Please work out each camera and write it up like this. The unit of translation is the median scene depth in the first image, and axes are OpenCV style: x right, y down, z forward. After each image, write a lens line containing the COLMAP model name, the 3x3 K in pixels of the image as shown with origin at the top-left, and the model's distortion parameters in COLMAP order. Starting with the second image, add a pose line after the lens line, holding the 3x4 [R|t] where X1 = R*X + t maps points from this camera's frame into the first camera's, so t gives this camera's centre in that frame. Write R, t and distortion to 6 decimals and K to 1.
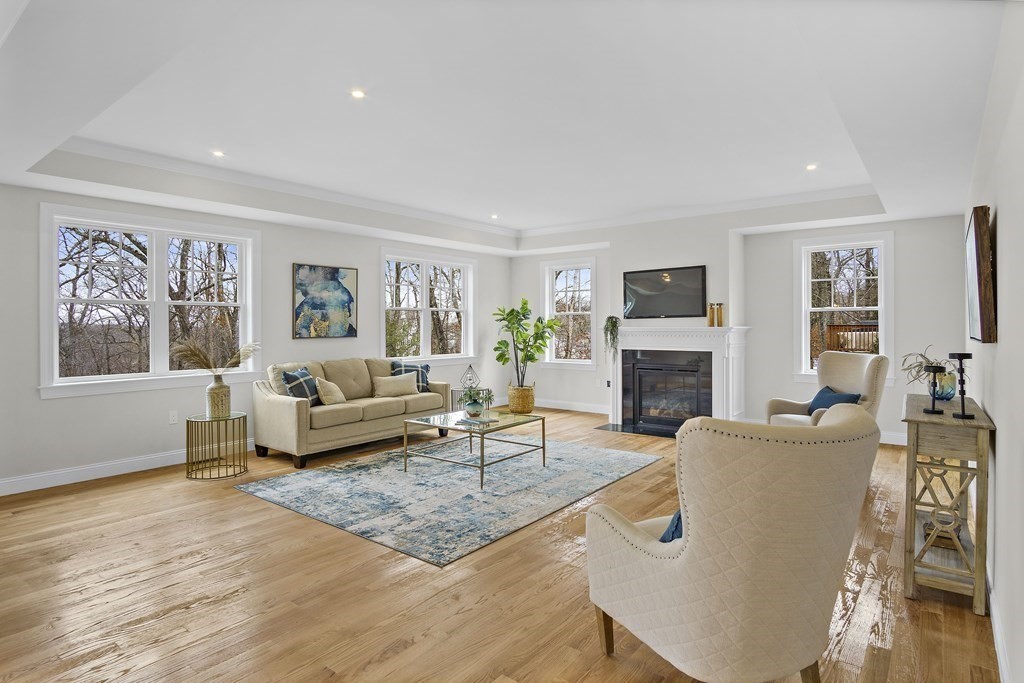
lens RADIAL K [[555.8, 0, 510.2], [0, 555.8, 329.0], [0, 0, 1]] dist [-0.019414, 0.000030]
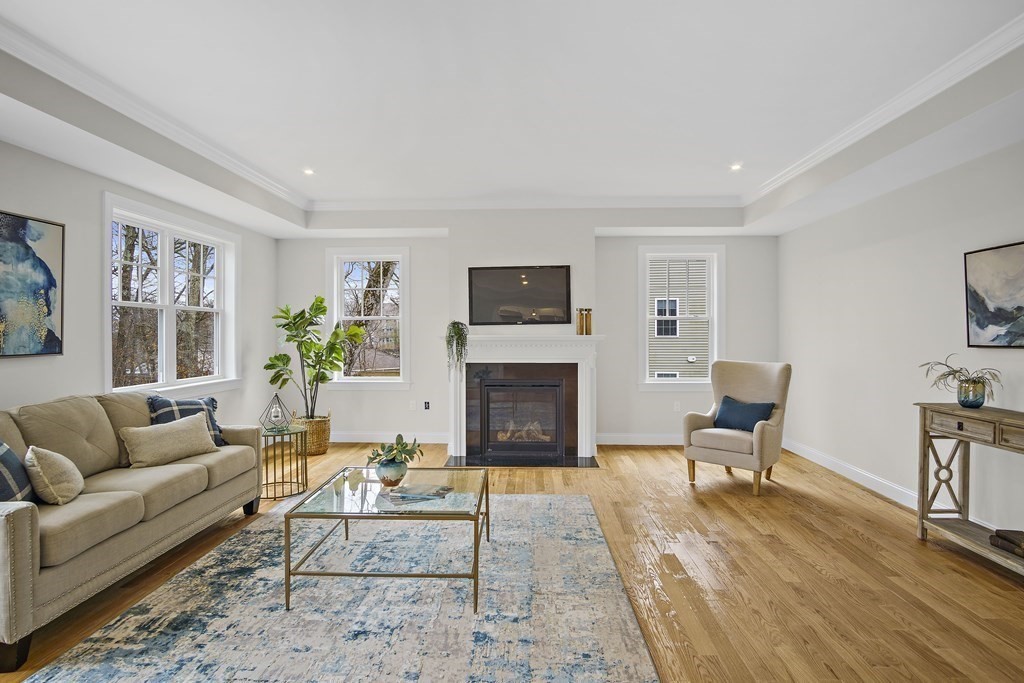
lens RADIAL K [[555.8, 0, 510.2], [0, 555.8, 329.0], [0, 0, 1]] dist [-0.019414, 0.000030]
pose [[0.809130, 0.006388, 0.587594, -0.239367], [0.002041, 0.999904, -0.013680, -0.001399], [-0.587625, 0.012268, 0.809040, 0.329952]]
